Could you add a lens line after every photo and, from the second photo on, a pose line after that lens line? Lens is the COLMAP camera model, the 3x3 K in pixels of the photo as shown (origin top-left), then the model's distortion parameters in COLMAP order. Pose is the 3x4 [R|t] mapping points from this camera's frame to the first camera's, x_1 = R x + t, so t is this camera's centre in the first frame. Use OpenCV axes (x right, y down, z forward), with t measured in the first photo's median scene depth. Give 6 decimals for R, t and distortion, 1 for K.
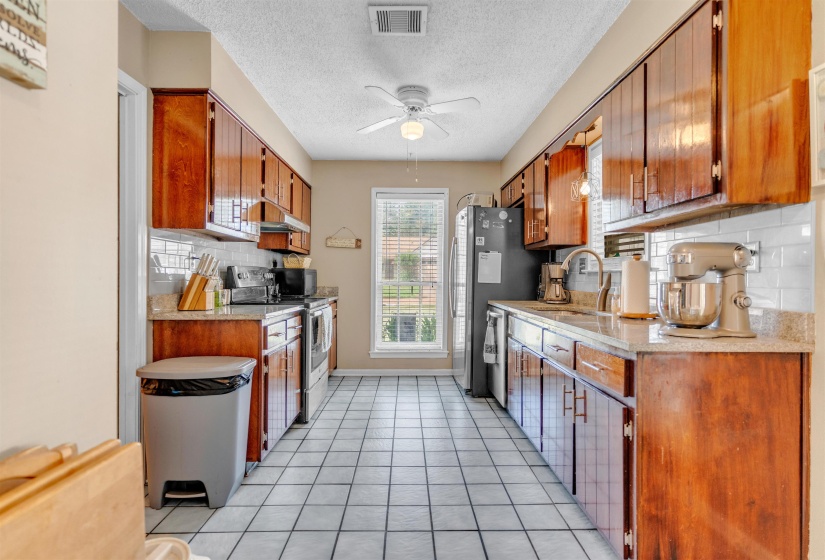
lens RADIAL K [[402.7, 0, 412.3], [0, 402.7, 273.9], [0, 0, 1]] dist [0.003346, 0.000478]
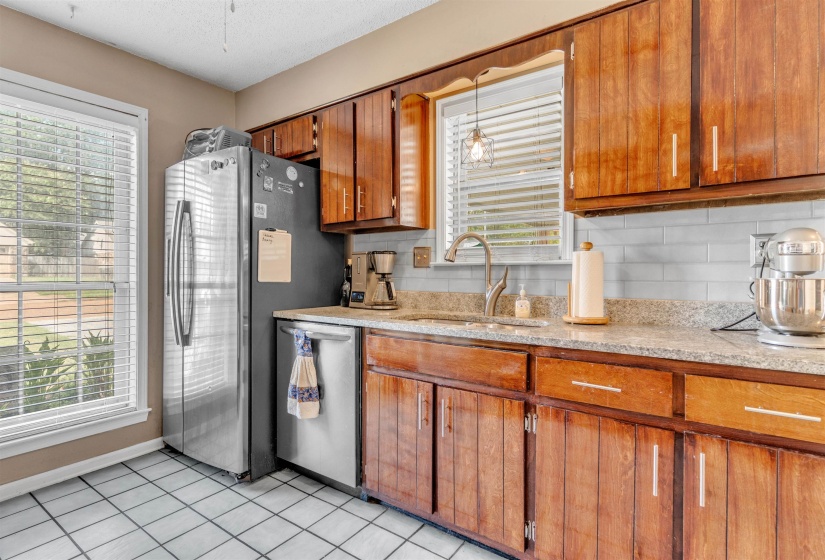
lens RADIAL K [[402.7, 0, 412.3], [0, 402.7, 273.9], [0, 0, 1]] dist [0.003346, 0.000478]
pose [[0.596690, -0.010861, 0.802399, -0.168744], [-0.001143, 0.999896, 0.014385, 0.001676], [-0.802471, -0.009501, 0.596615, 0.476643]]
